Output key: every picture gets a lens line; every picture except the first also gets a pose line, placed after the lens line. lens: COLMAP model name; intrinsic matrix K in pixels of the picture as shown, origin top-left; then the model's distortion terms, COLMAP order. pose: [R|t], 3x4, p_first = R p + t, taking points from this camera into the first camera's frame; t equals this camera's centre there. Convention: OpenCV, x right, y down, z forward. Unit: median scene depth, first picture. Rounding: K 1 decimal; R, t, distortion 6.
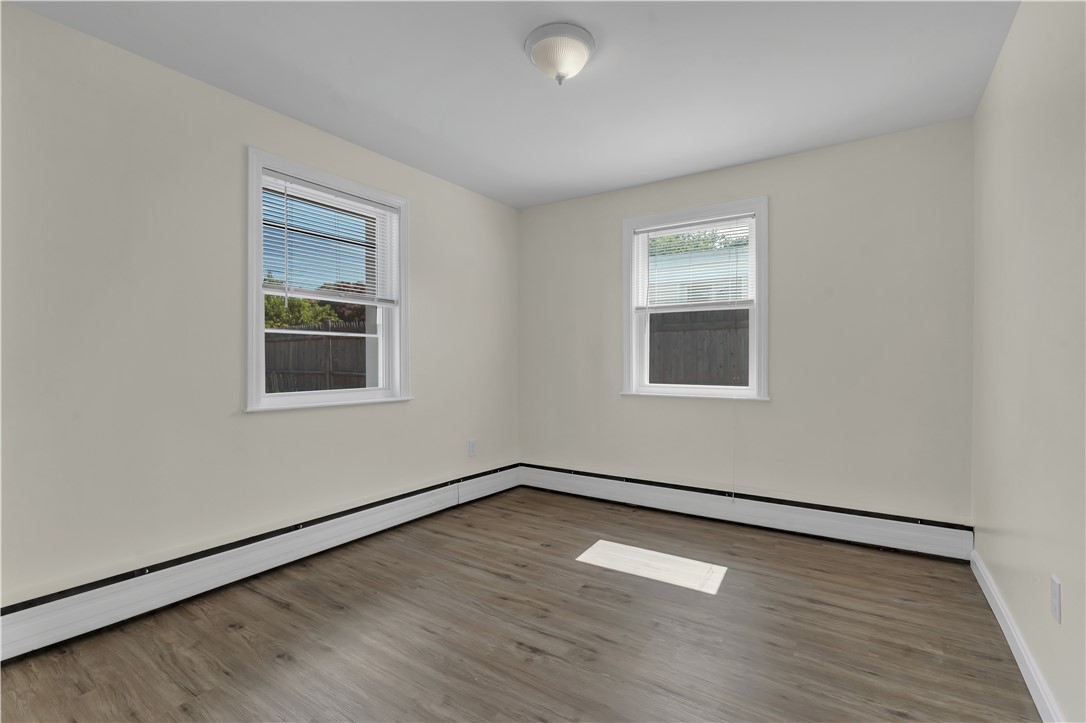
lens RADIAL K [[510.3, 0, 544.0], [0, 510.3, 365.9], [0, 0, 1]] dist [-0.002644, -0.000275]
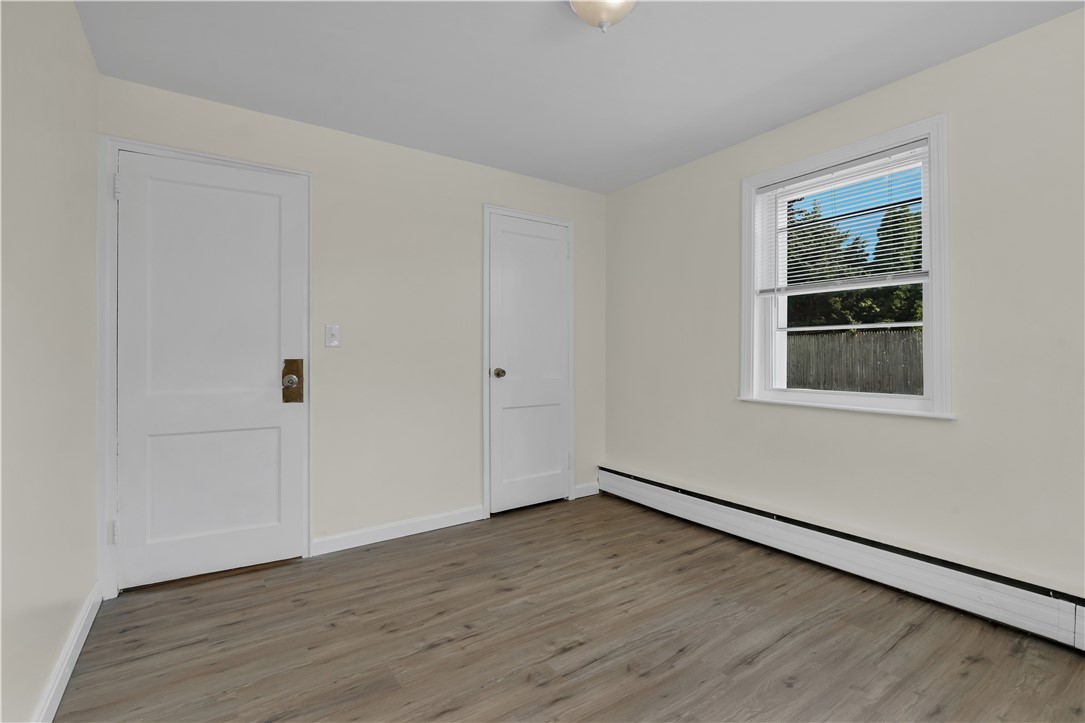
lens RADIAL K [[496.9, 0, 542.4], [0, 496.9, 363.9], [0, 0, 1]] dist [-0.001606, 0.000124]
pose [[-0.376735, 0.014157, -0.926213, 0.680022], [-0.008783, 0.999784, 0.018854, -0.014176], [0.926279, 0.015238, -0.376530, 1.004065]]
